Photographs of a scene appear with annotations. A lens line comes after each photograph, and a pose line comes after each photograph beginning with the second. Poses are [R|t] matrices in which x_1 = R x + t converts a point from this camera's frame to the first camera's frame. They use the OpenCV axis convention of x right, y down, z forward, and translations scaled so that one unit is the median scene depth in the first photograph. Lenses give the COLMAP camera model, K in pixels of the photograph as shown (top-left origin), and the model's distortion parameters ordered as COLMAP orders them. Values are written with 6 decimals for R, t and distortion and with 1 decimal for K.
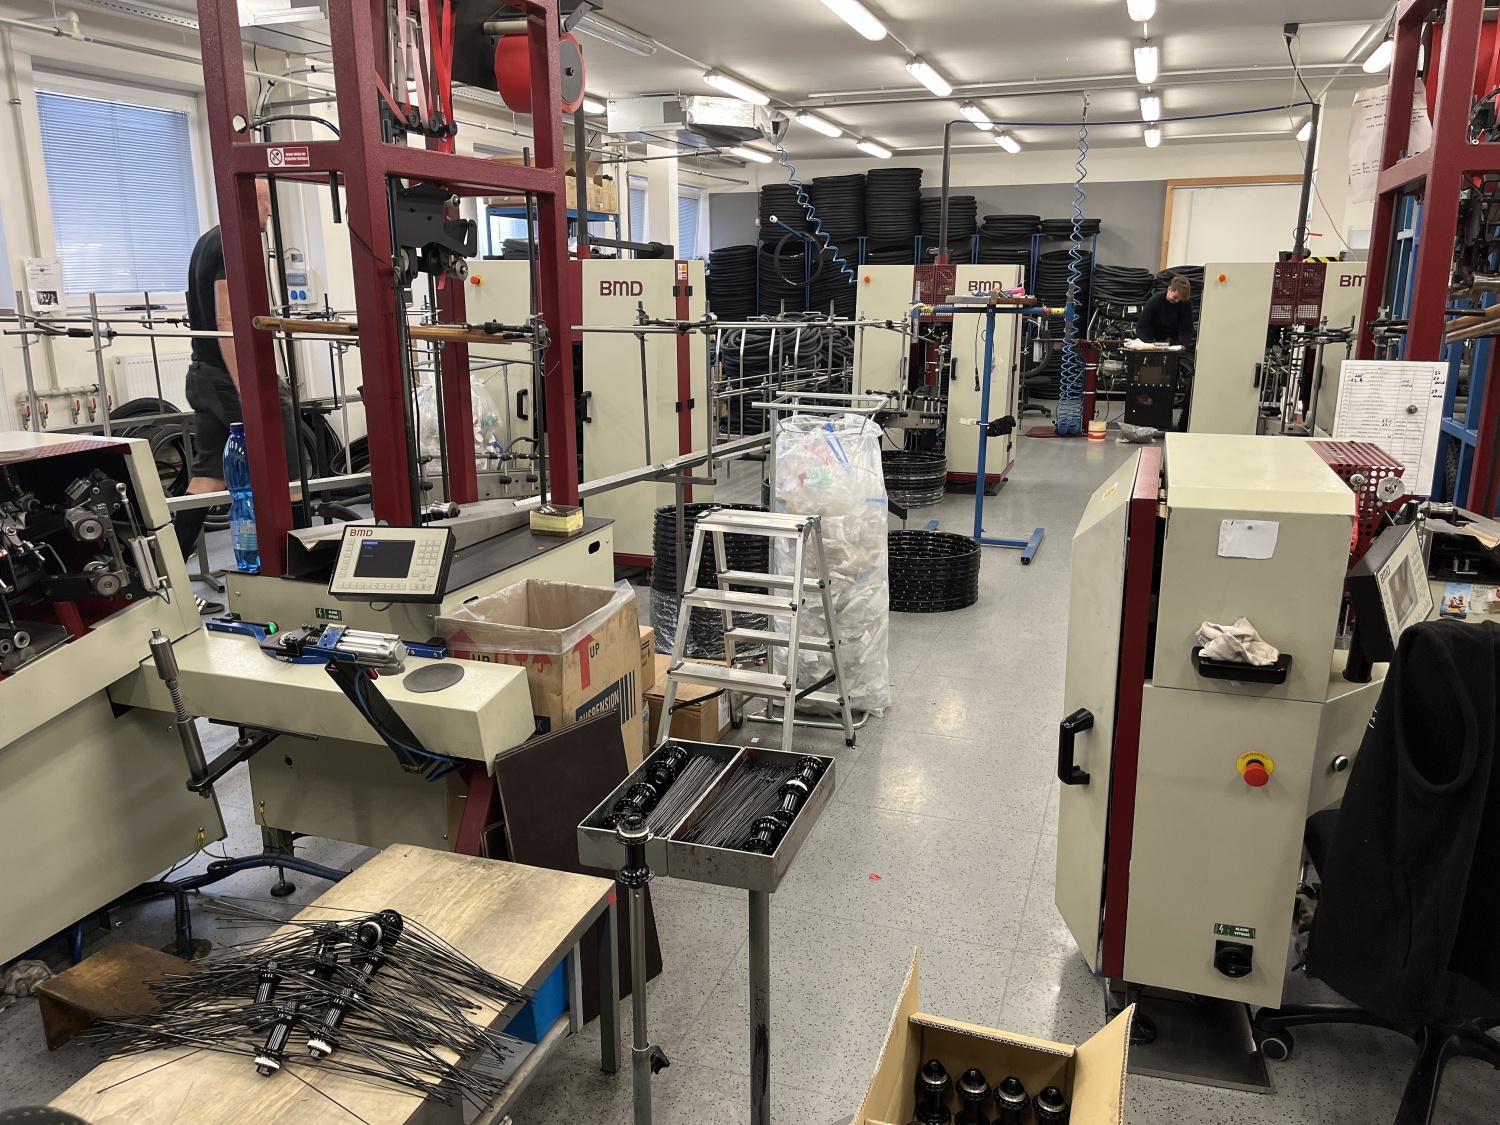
lens RADIAL K [[1130.9, 0, 750.8], [0, 1130.9, 571.3], [0, 0, 1]] dist [0.063921, -0.096154]
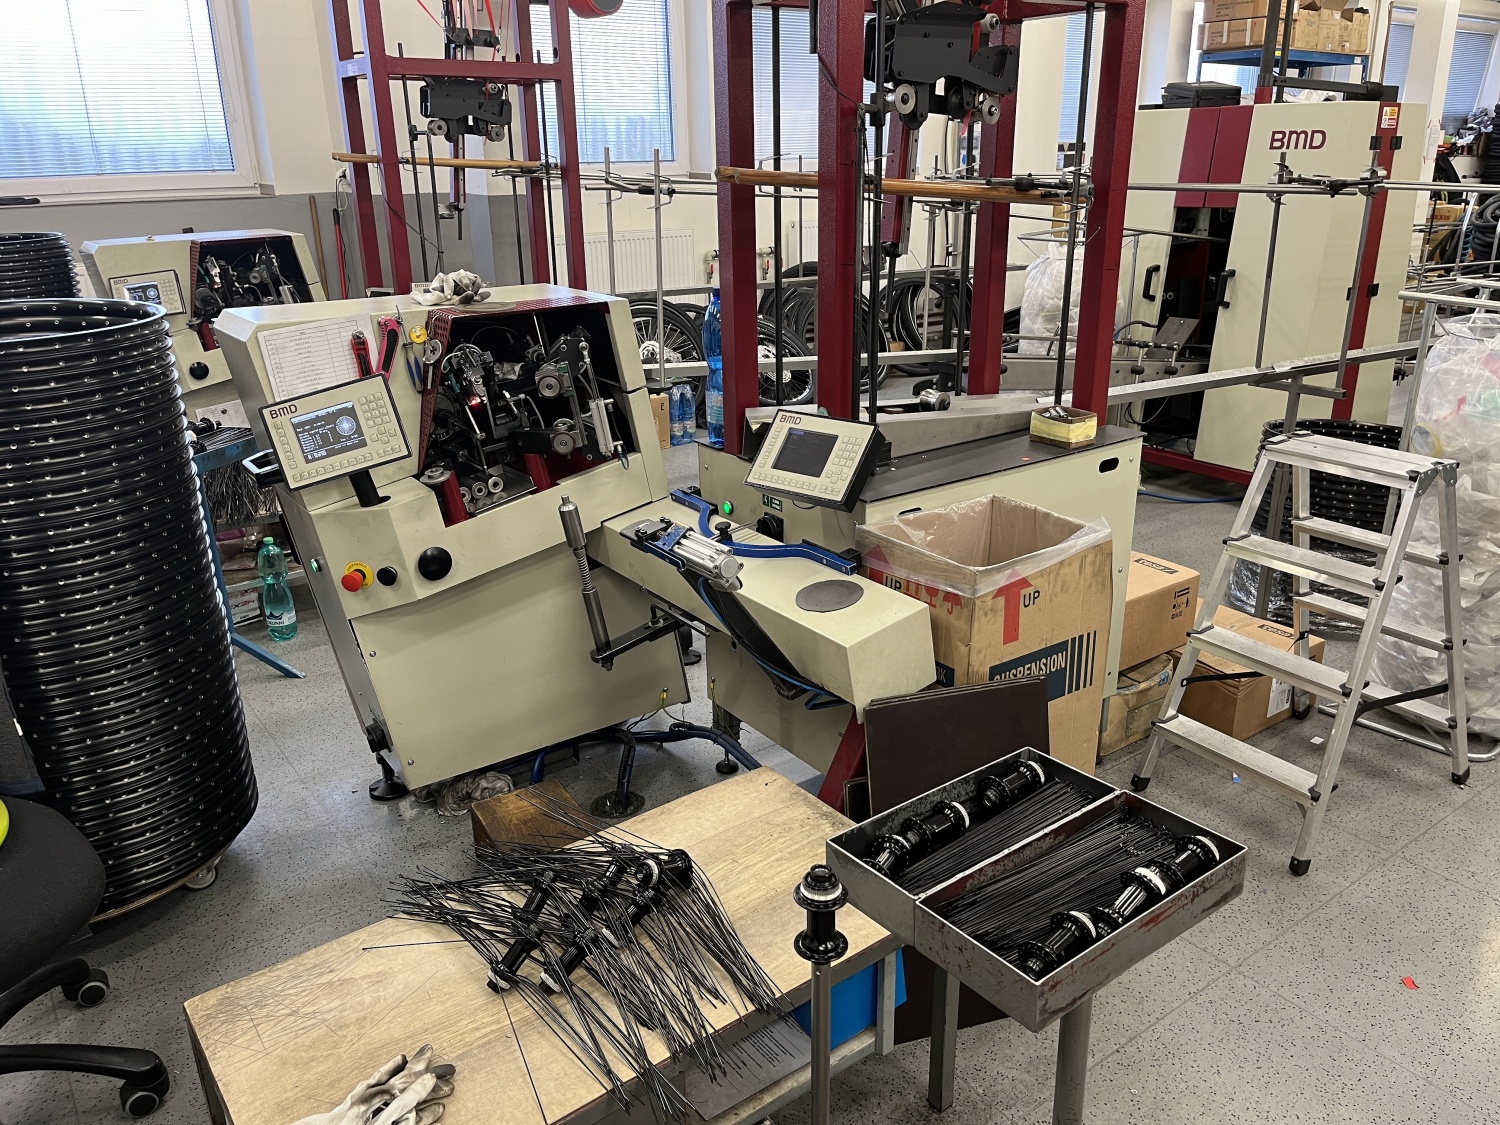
lens RADIAL K [[1130.9, 0, 750.8], [0, 1130.9, 571.3], [0, 0, 1]] dist [0.063921, -0.096154]
pose [[0.824443, 0.183342, -0.535424, 0.117145], [-0.126219, 0.981809, 0.141844, -0.035522], [0.551690, -0.049362, 0.832587, 0.220960]]
